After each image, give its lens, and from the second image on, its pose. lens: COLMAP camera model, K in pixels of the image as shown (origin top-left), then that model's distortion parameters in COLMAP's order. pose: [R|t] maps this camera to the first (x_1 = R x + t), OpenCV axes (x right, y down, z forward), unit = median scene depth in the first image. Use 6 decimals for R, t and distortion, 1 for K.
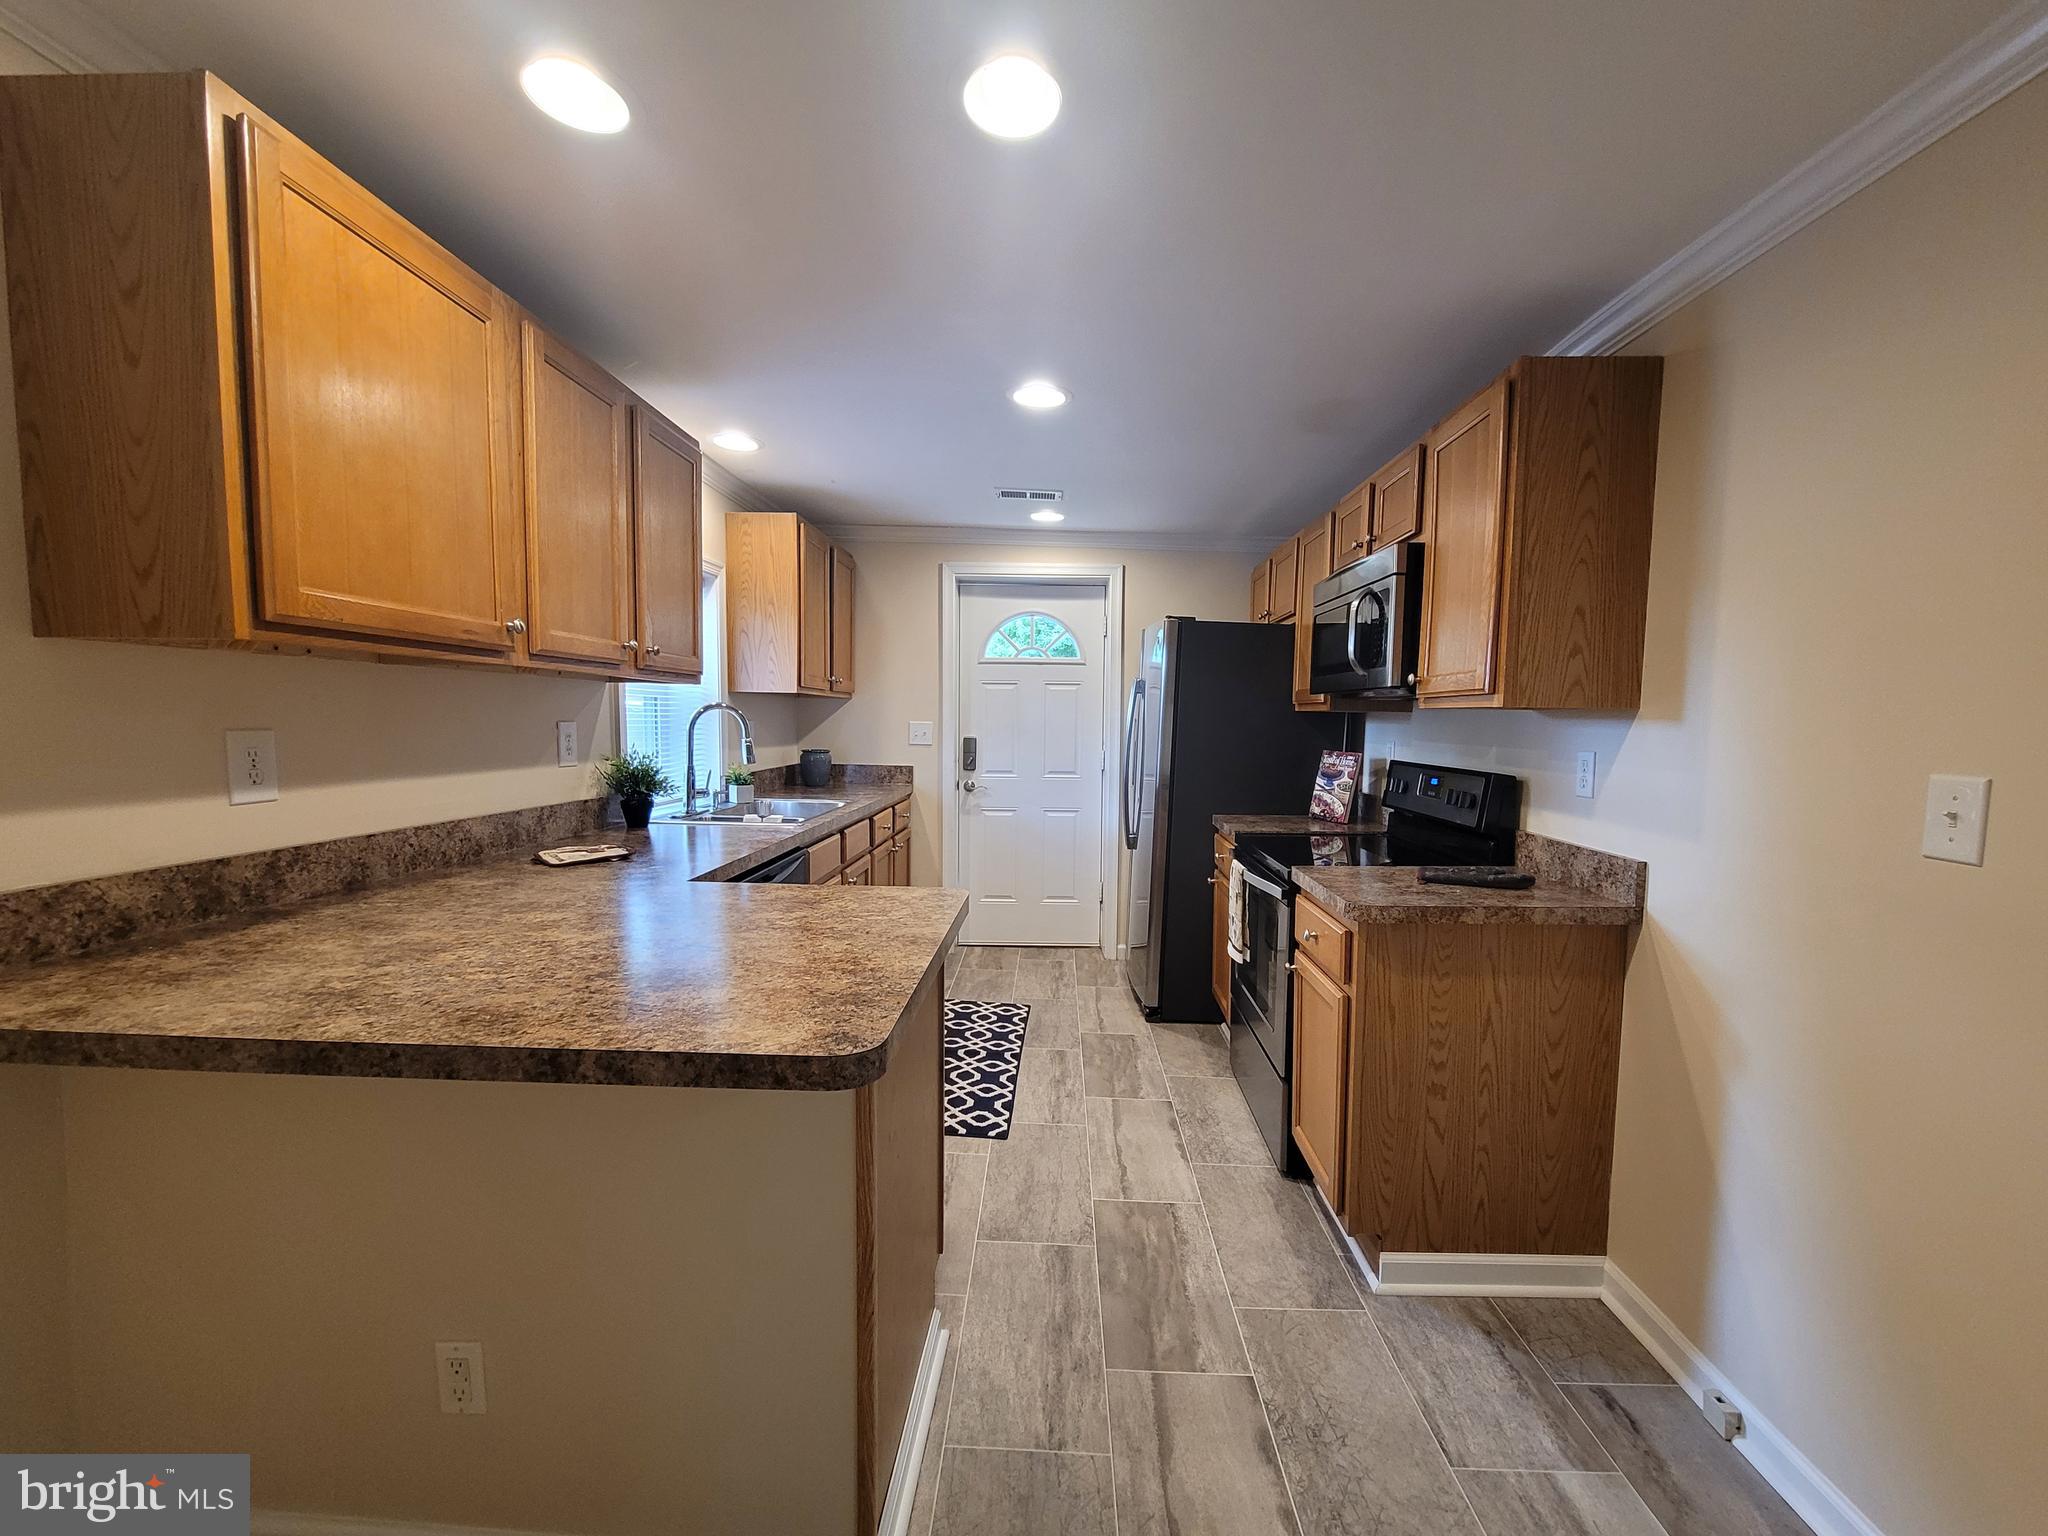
lens RADIAL K [[835.5, 0, 1039.4], [0, 835.5, 782.9], [0, 0, 1]] dist [-0.002509, 0.001006]
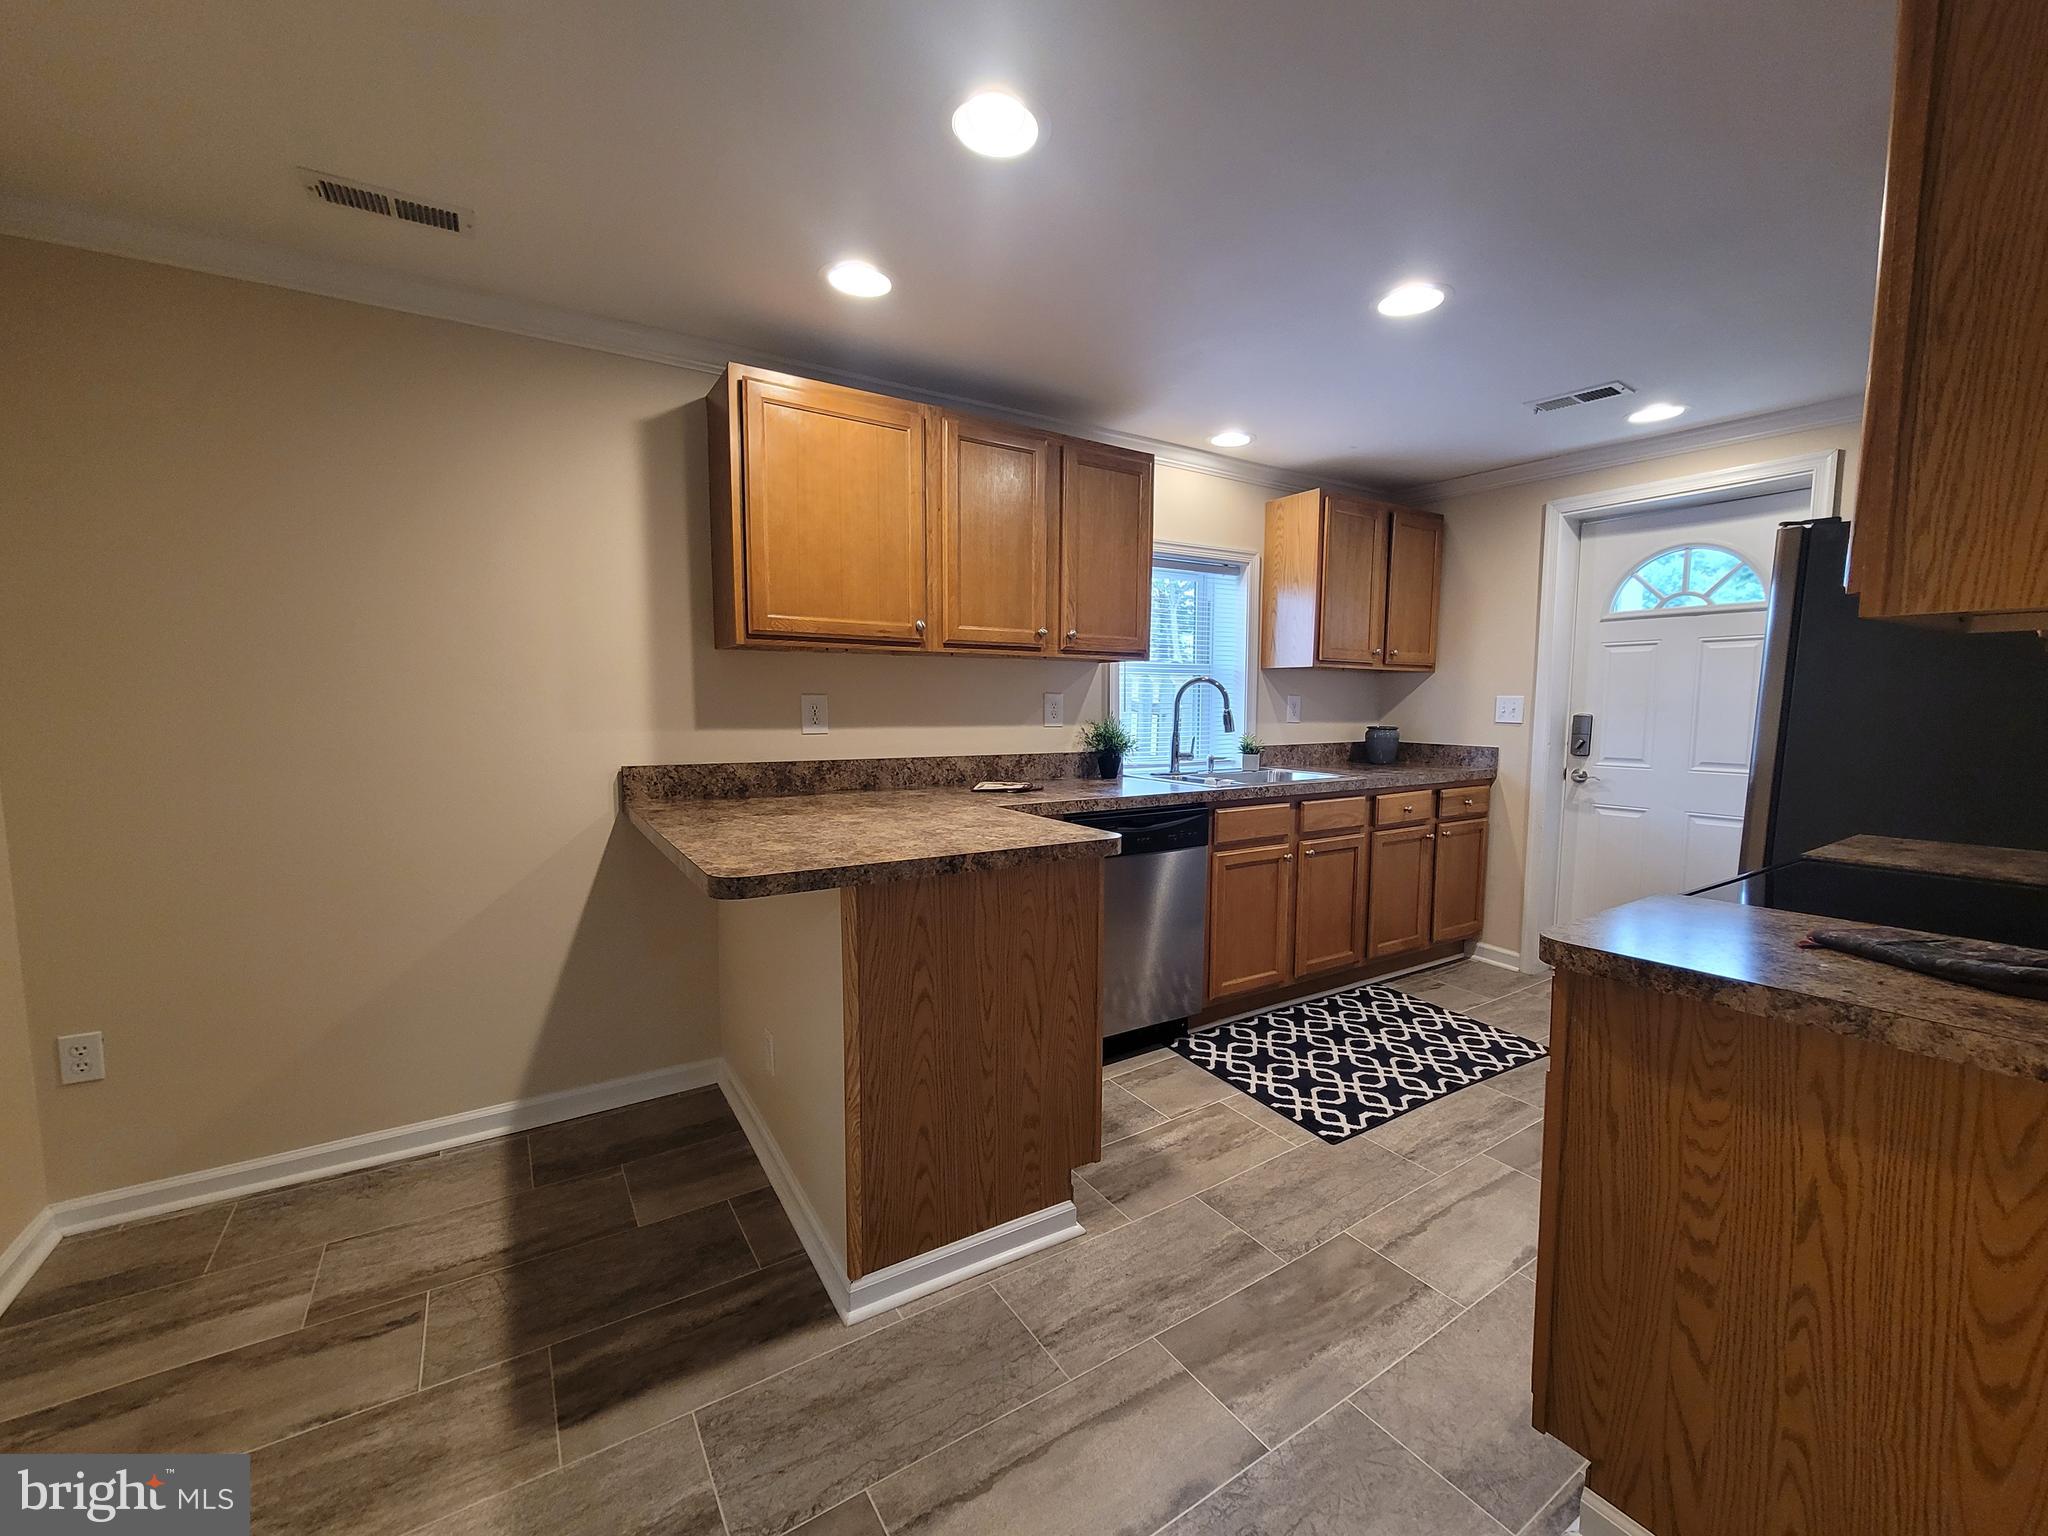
lens RADIAL K [[835.5, 0, 1039.4], [0, 835.5, 782.9], [0, 0, 1]] dist [-0.002509, 0.001006]
pose [[0.569652, 0.068087, -0.819061, 0.488145], [-0.059650, 0.997360, 0.041422, 0.014423], [0.819719, 0.025261, 0.572209, 0.202168]]
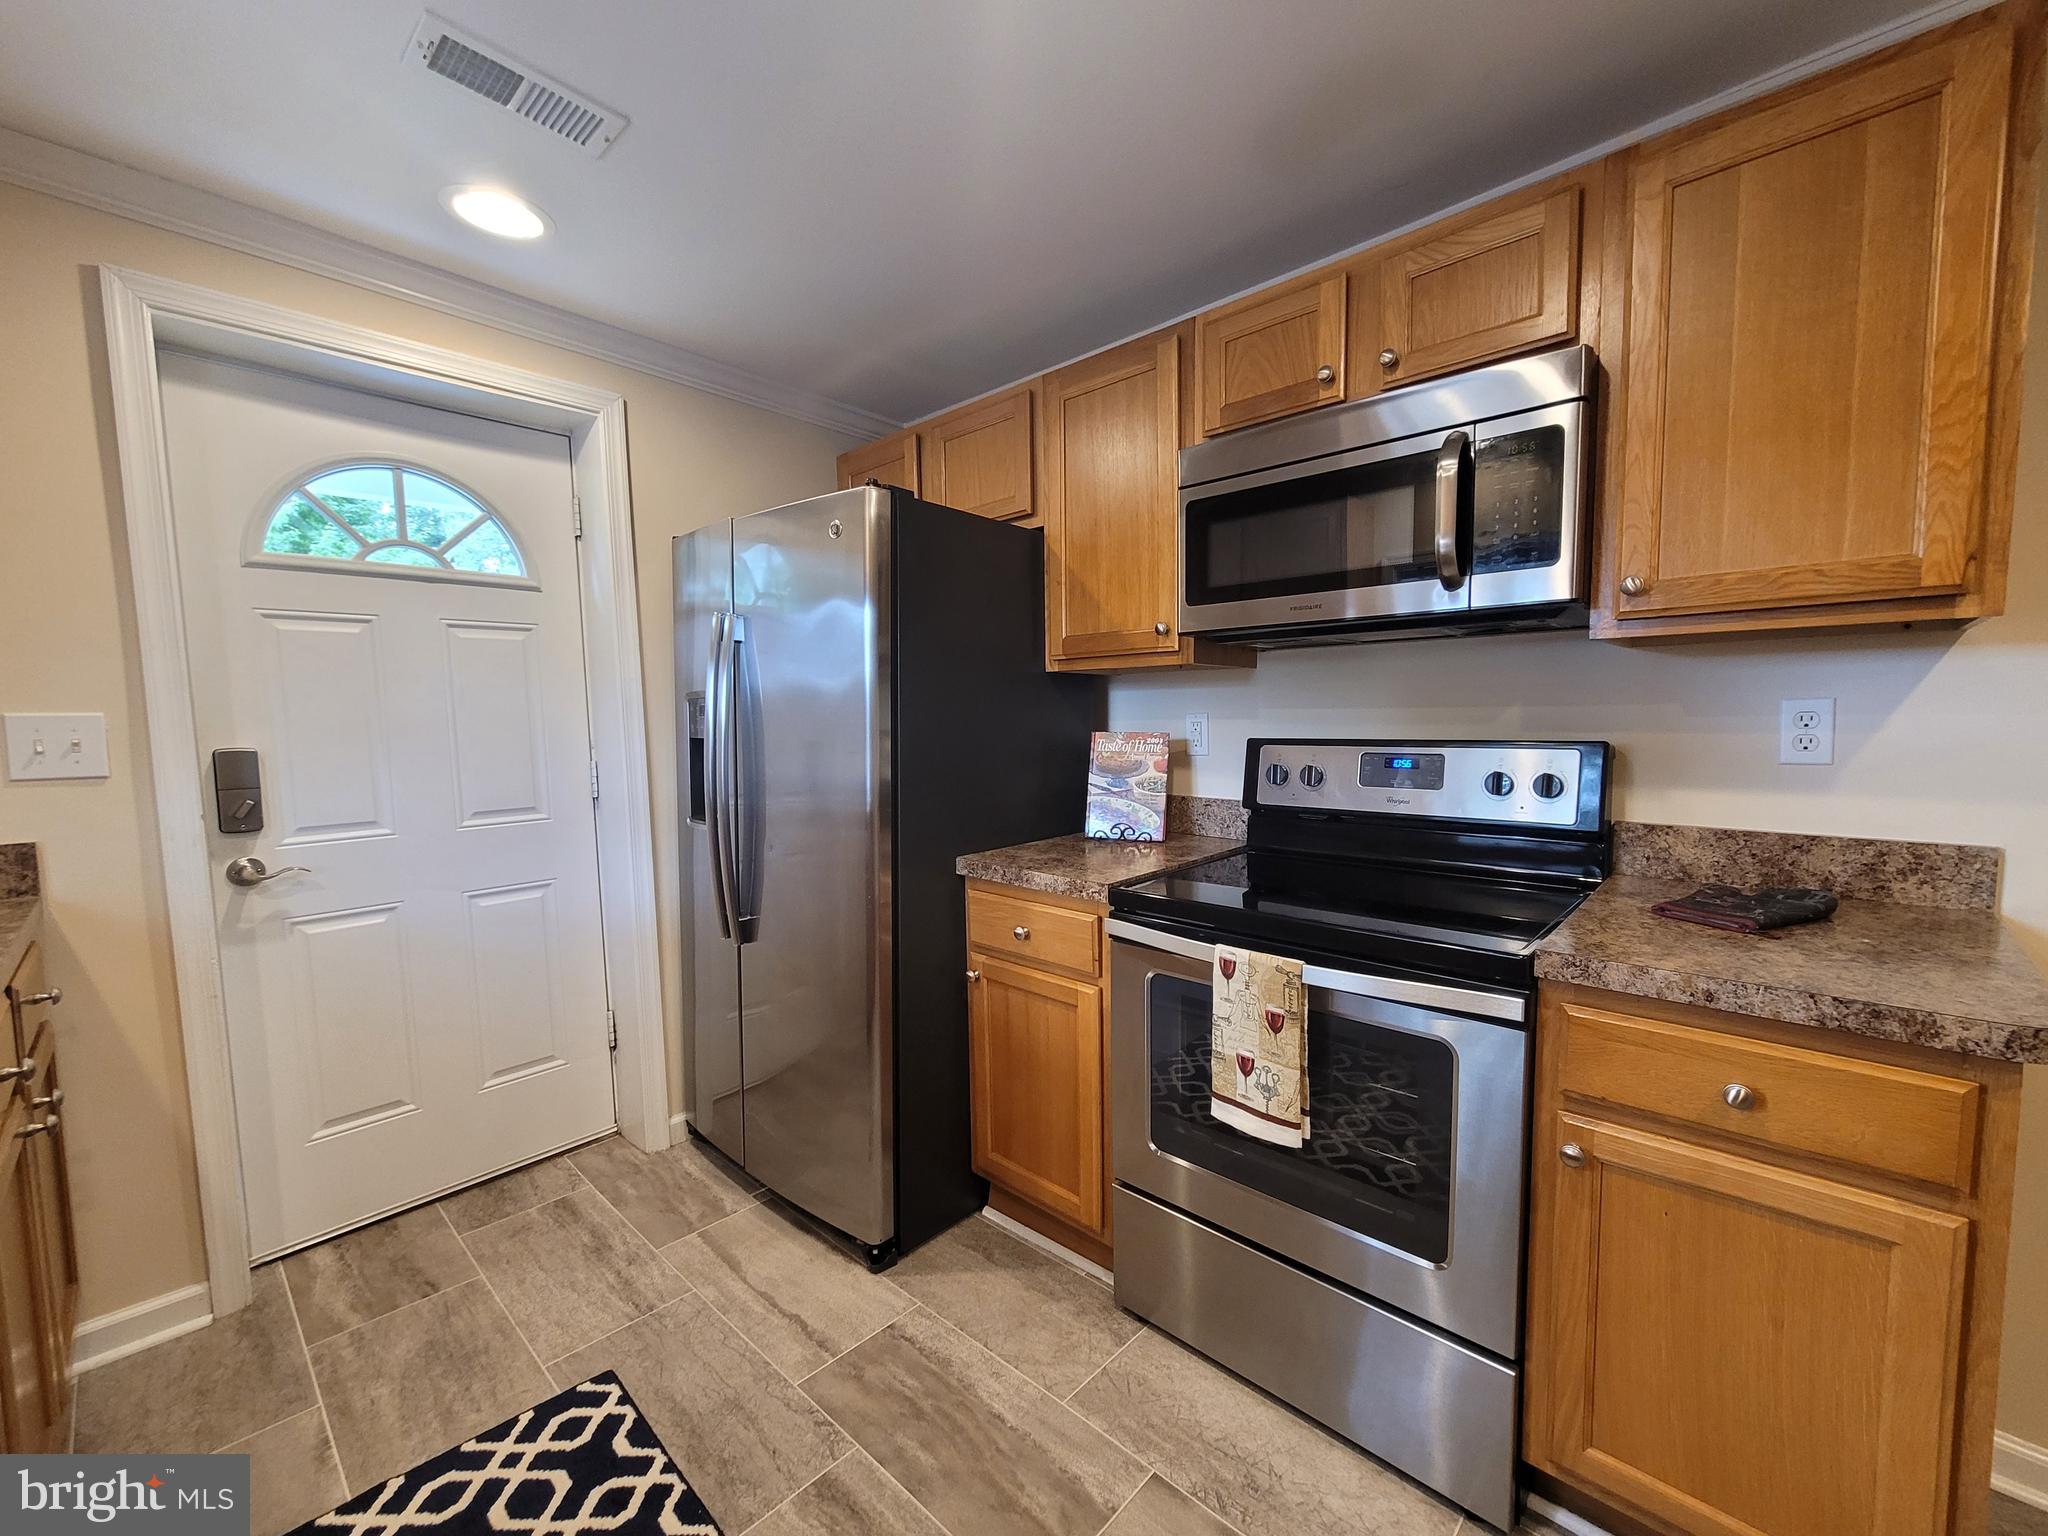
lens RADIAL K [[835.5, 0, 1039.4], [0, 835.5, 782.9], [0, 0, 1]] dist [-0.002509, 0.001006]
pose [[0.657443, -0.088586, 0.748279, -0.226326], [0.085832, 0.995406, 0.042430, -0.040338], [-0.748600, 0.036331, 0.662026, 0.786824]]
